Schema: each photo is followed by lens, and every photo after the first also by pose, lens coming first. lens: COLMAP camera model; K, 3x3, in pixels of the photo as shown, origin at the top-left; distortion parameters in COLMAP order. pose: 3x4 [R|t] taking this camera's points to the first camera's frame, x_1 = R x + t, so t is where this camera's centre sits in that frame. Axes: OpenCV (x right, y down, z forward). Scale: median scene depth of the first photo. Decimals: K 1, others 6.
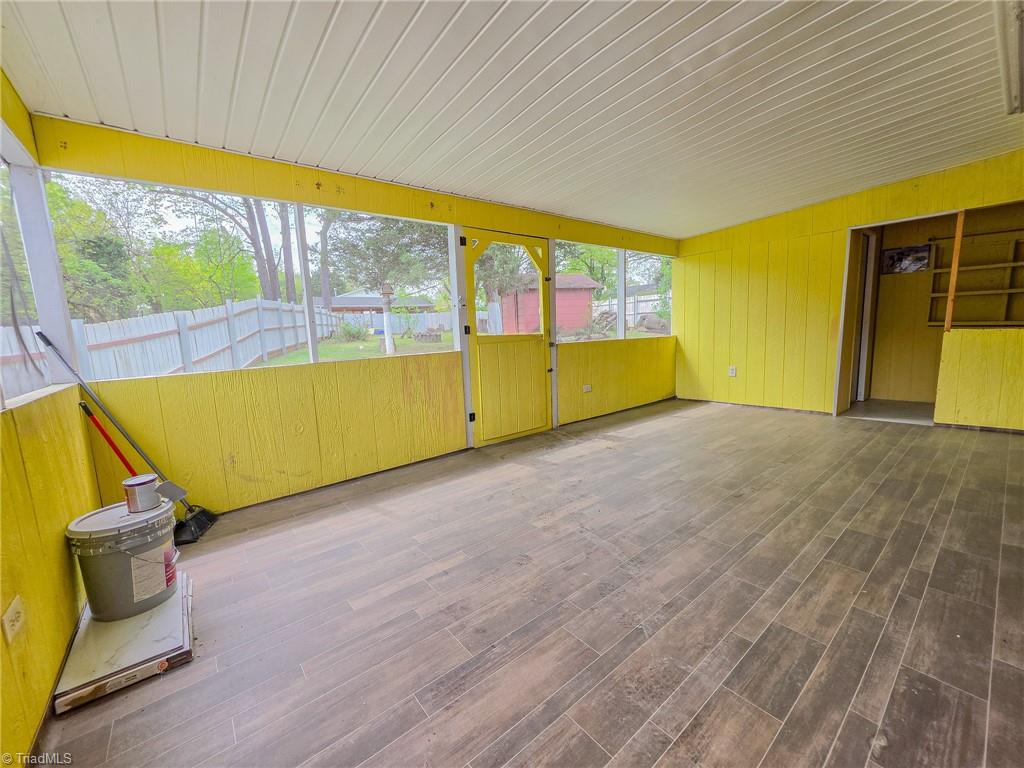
lens RADIAL K [[412.3, 0, 521.2], [0, 412.3, 382.5], [0, 0, 1]] dist [-0.001836, 0.002489]
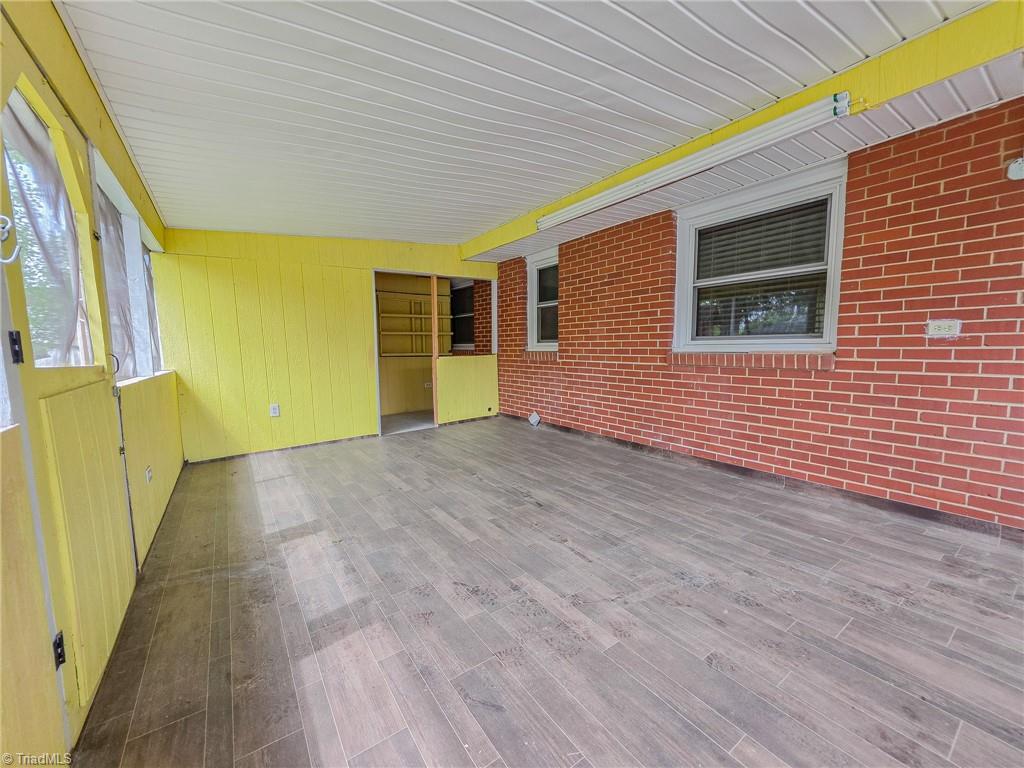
lens RADIAL K [[412.3, 0, 517.6], [0, 412.3, 386.2], [0, 0, 1]] dist [-0.001836, 0.002489]
pose [[0.085953, -0.064452, 0.994212, -0.575262], [0.148003, 0.987659, 0.051232, -0.101348], [-0.985245, 0.142743, 0.094431, 1.002764]]
